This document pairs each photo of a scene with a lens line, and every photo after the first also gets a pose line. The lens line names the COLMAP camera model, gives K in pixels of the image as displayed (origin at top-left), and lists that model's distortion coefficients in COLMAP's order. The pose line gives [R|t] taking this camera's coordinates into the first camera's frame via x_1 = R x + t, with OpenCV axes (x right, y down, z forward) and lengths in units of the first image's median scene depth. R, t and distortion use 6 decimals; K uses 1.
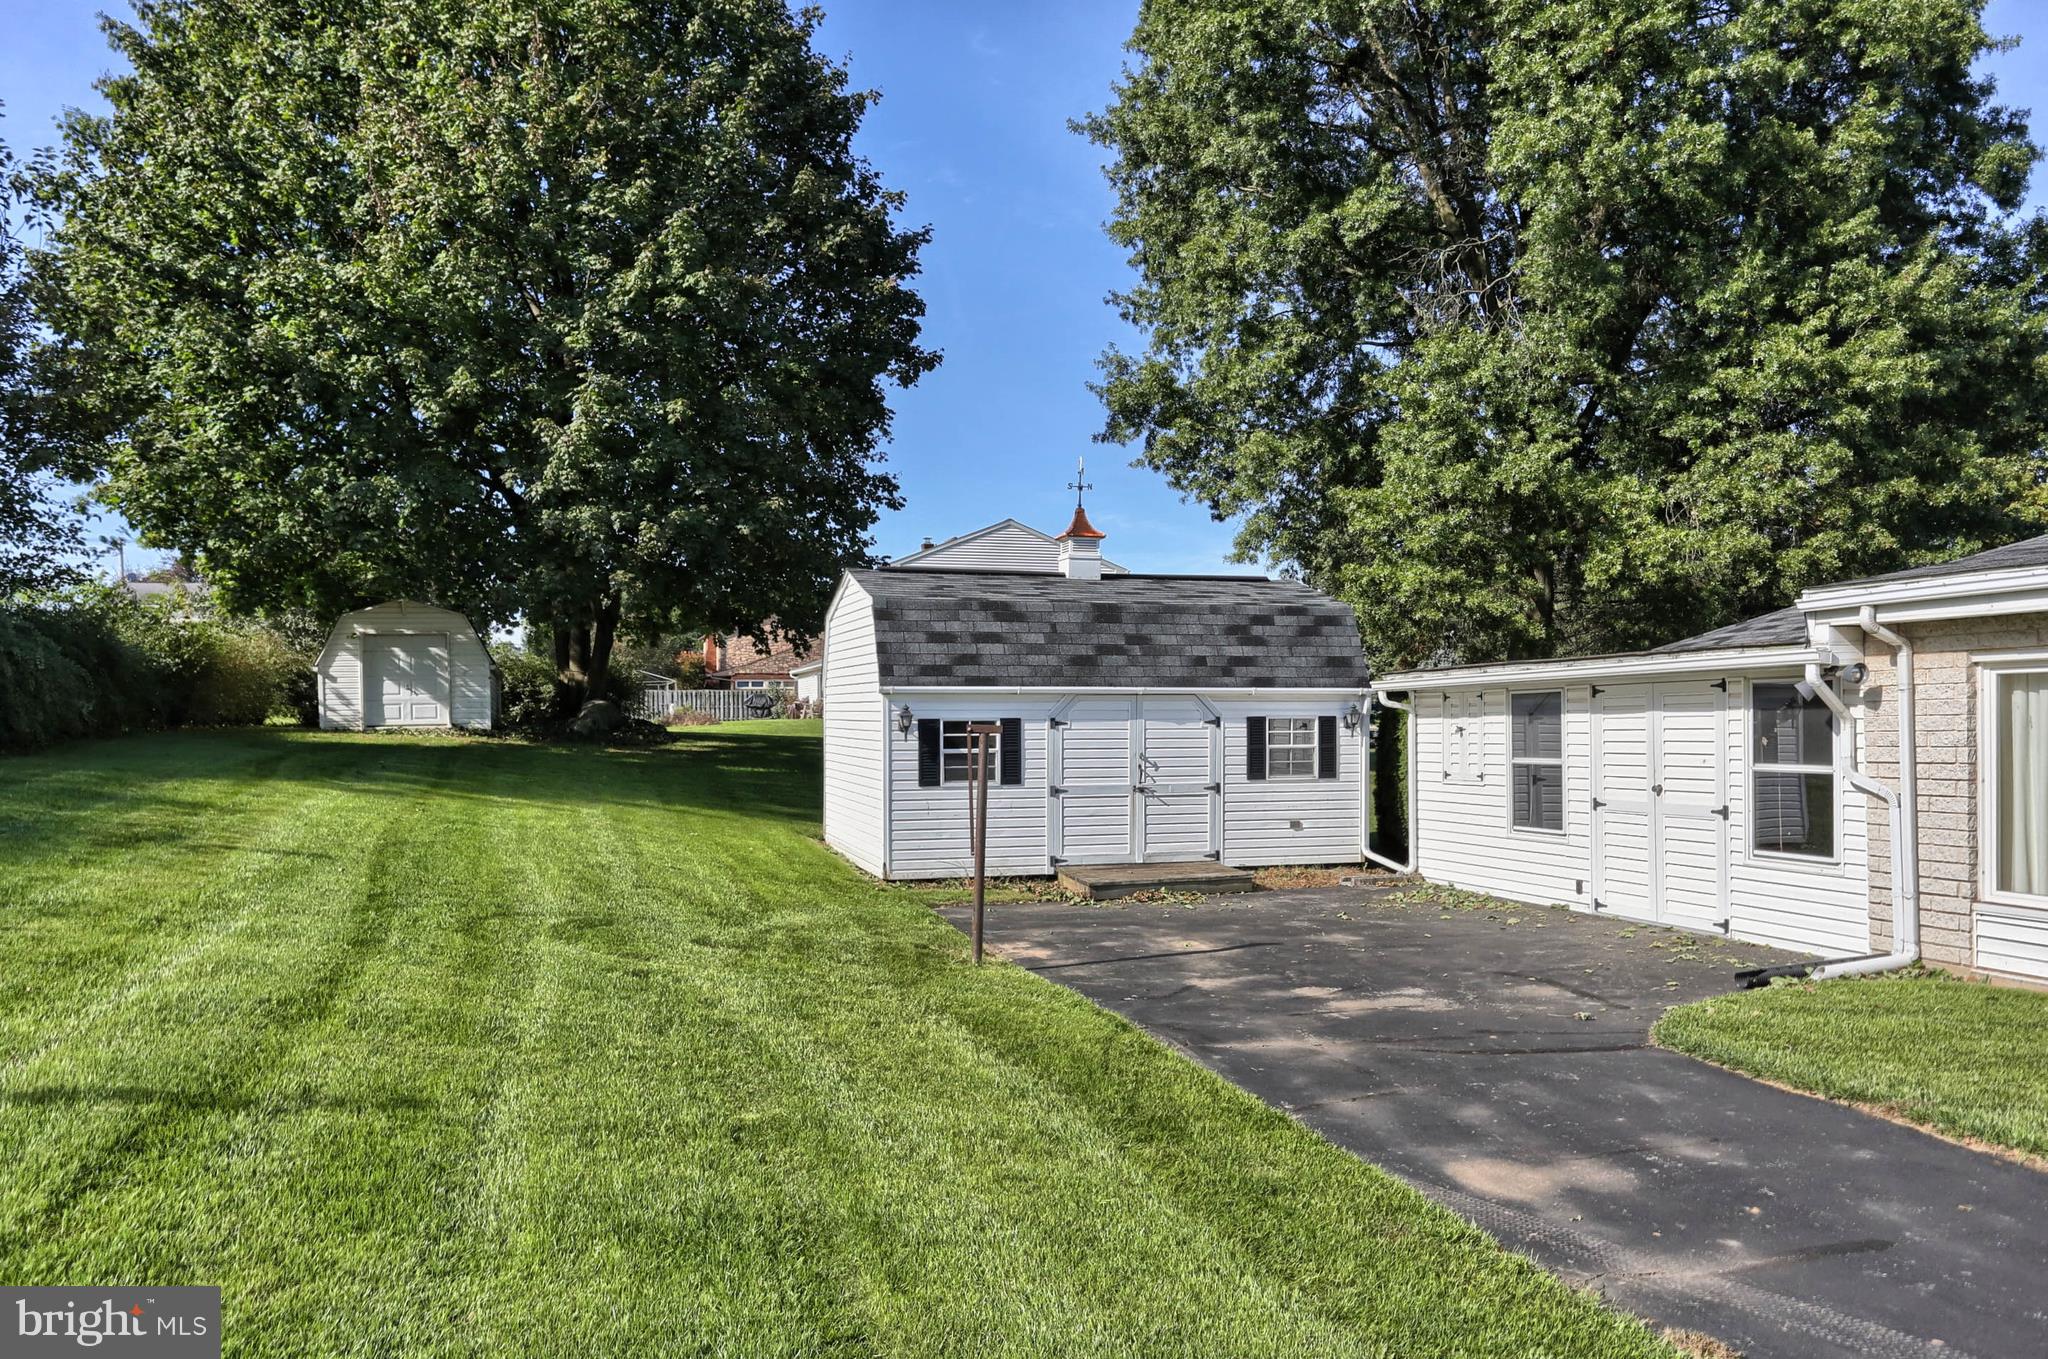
lens RADIAL K [[1486.5, 0, 1035.9], [0, 1486.5, 732.4], [0, 0, 1]] dist [-0.005125, 0.006621]
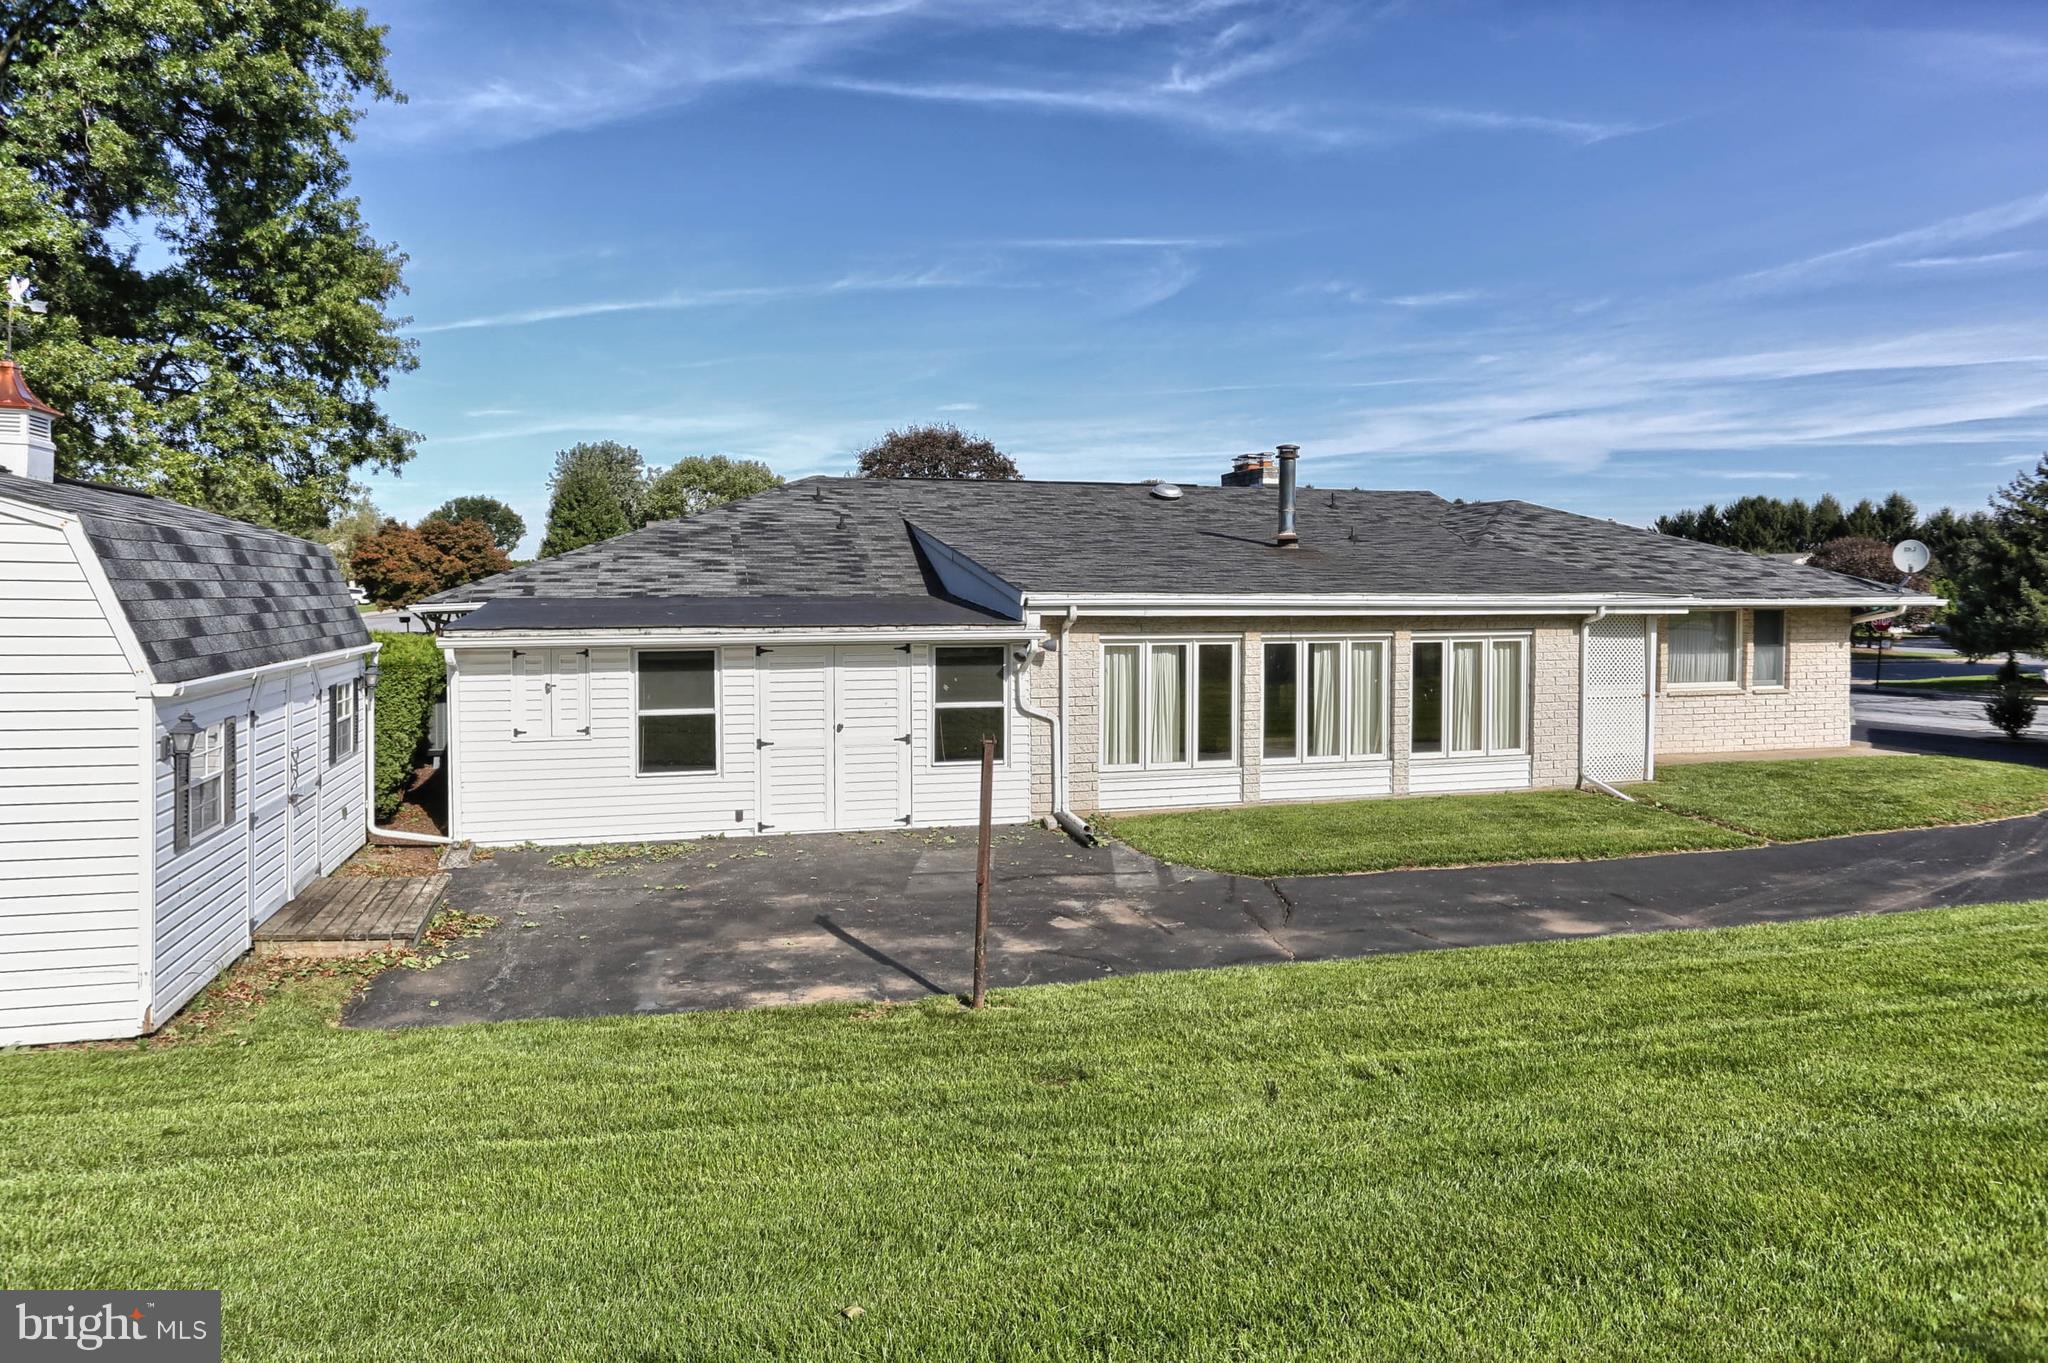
lens RADIAL K [[1264.9, 0, 1024.0], [0, 1264.9, 681.5], [0, 0, 1]] dist [-0.002210, -0.001520]
pose [[0.004910, -0.059710, 0.998204, -0.529177], [0.001973, 0.998214, 0.059701, -0.052177], [-0.999986, 0.001676, 0.005019, 0.644578]]
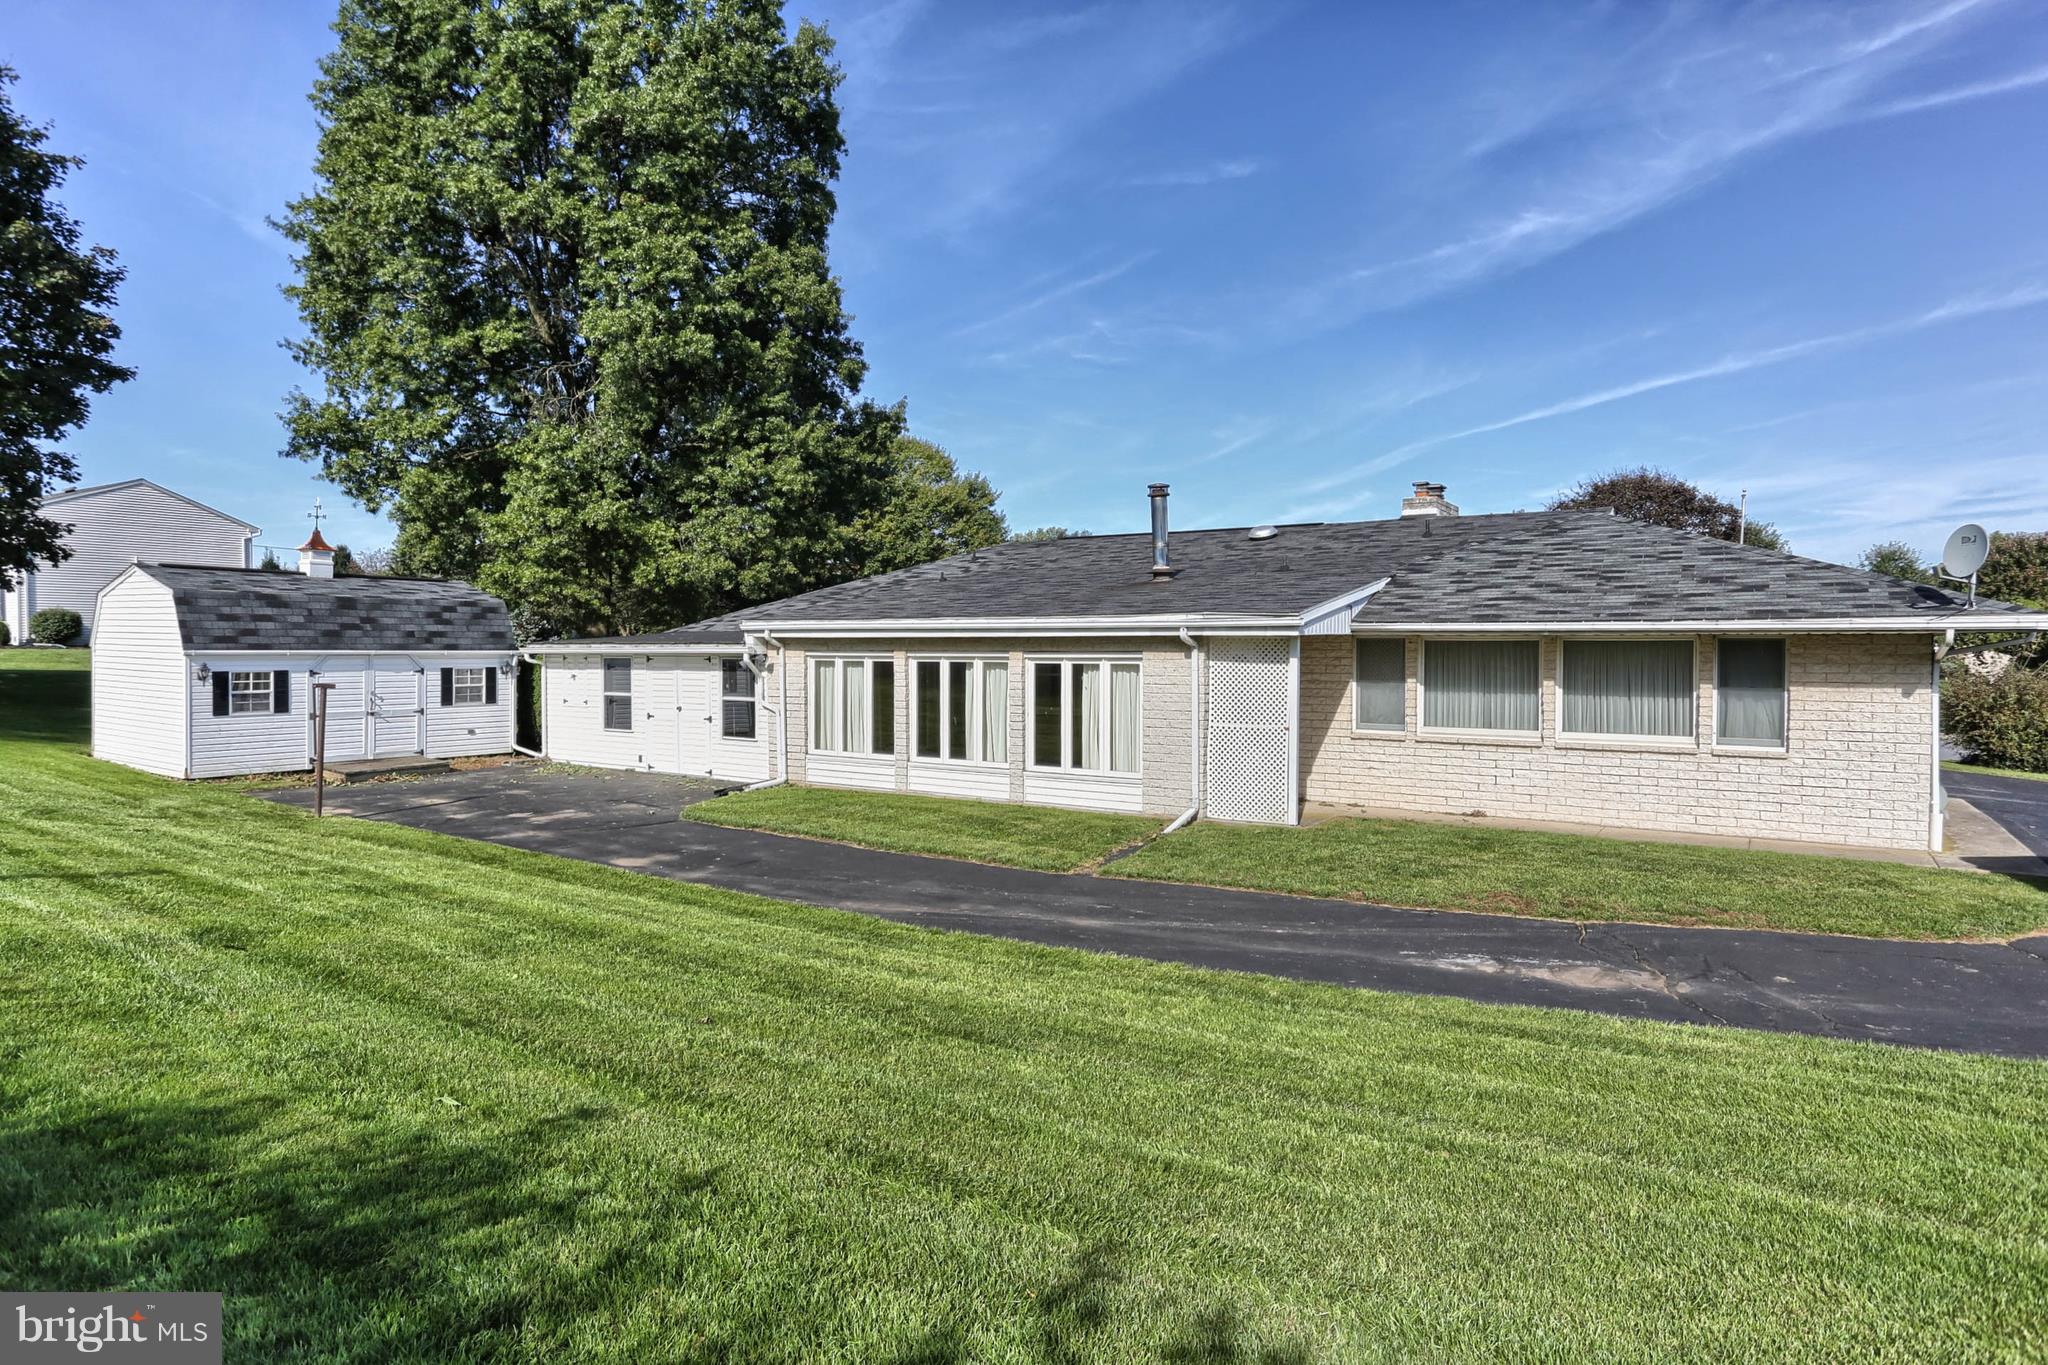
lens RADIAL K [[1106.3, 0, 1033.4], [0, 1106.3, 674.9], [0, 0, 1]] dist [-0.056202, 0.028300]
pose [[0.753162, -0.005076, 0.657815, -0.162385], [-0.007974, 0.999826, 0.016844, -0.028822], [-0.657786, -0.017932, 0.752991, -0.355279]]
